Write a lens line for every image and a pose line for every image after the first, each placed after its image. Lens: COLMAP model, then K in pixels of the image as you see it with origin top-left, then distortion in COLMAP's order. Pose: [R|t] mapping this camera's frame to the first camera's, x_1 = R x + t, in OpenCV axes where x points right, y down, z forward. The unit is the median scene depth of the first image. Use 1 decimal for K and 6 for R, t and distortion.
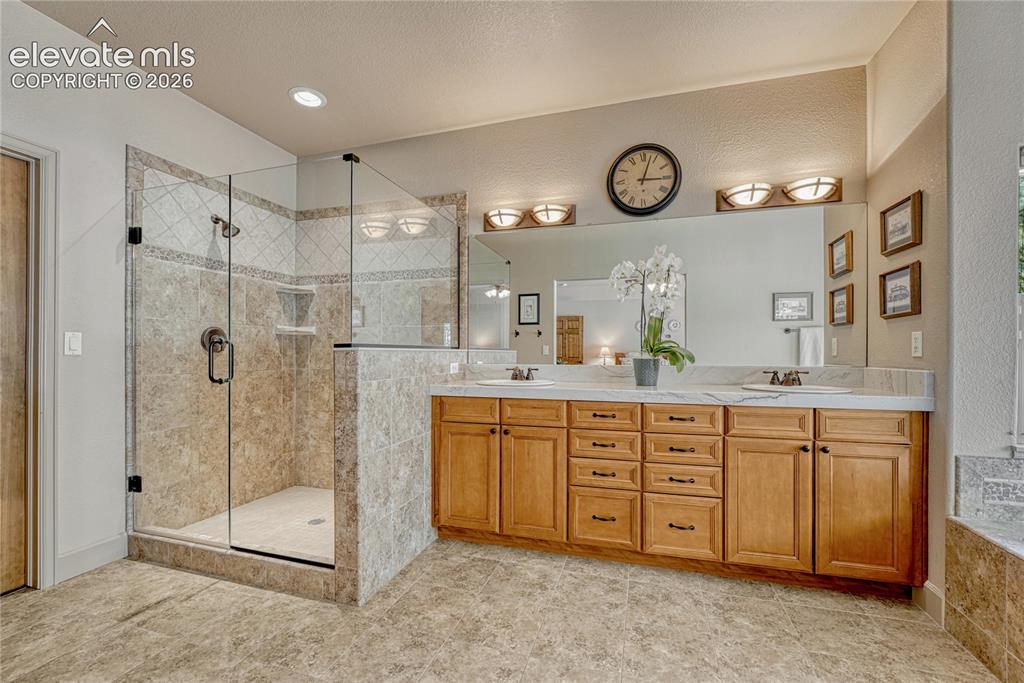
lens RADIAL K [[436.0, 0, 514.4], [0, 436.0, 353.8], [0, 0, 1]] dist [-0.008885, 0.003991]
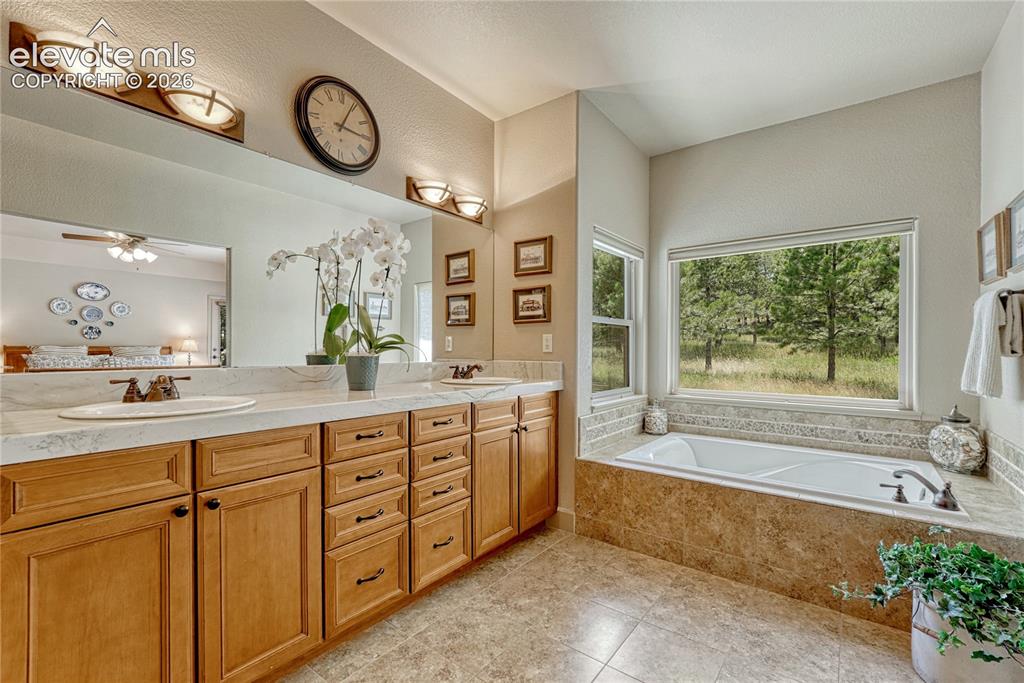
lens RADIAL K [[436.0, 0, 498.9], [0, 436.0, 352.3], [0, 0, 1]] dist [-0.008885, 0.003991]
pose [[0.370419, -0.005968, 0.928846, -0.372056], [-0.003695, 0.999962, 0.007899, -0.003158], [-0.928857, -0.006358, 0.370383, 0.511169]]
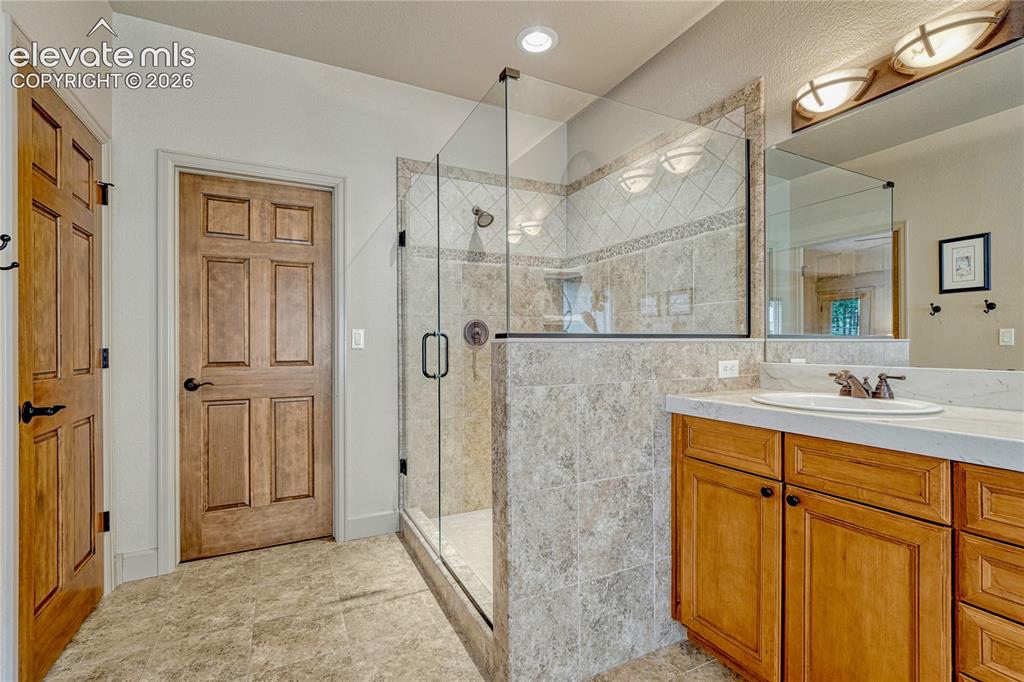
lens RADIAL K [[460.5, 0, 510.8], [0, 460.5, 345.3], [0, 0, 1]] dist [-0.002505, 0.001937]
pose [[0.685849, -0.004035, -0.727733, 0.149766], [0.005137, 0.999987, -0.000703, -0.002445], [0.727726, -0.003256, 0.685860, 0.400085]]
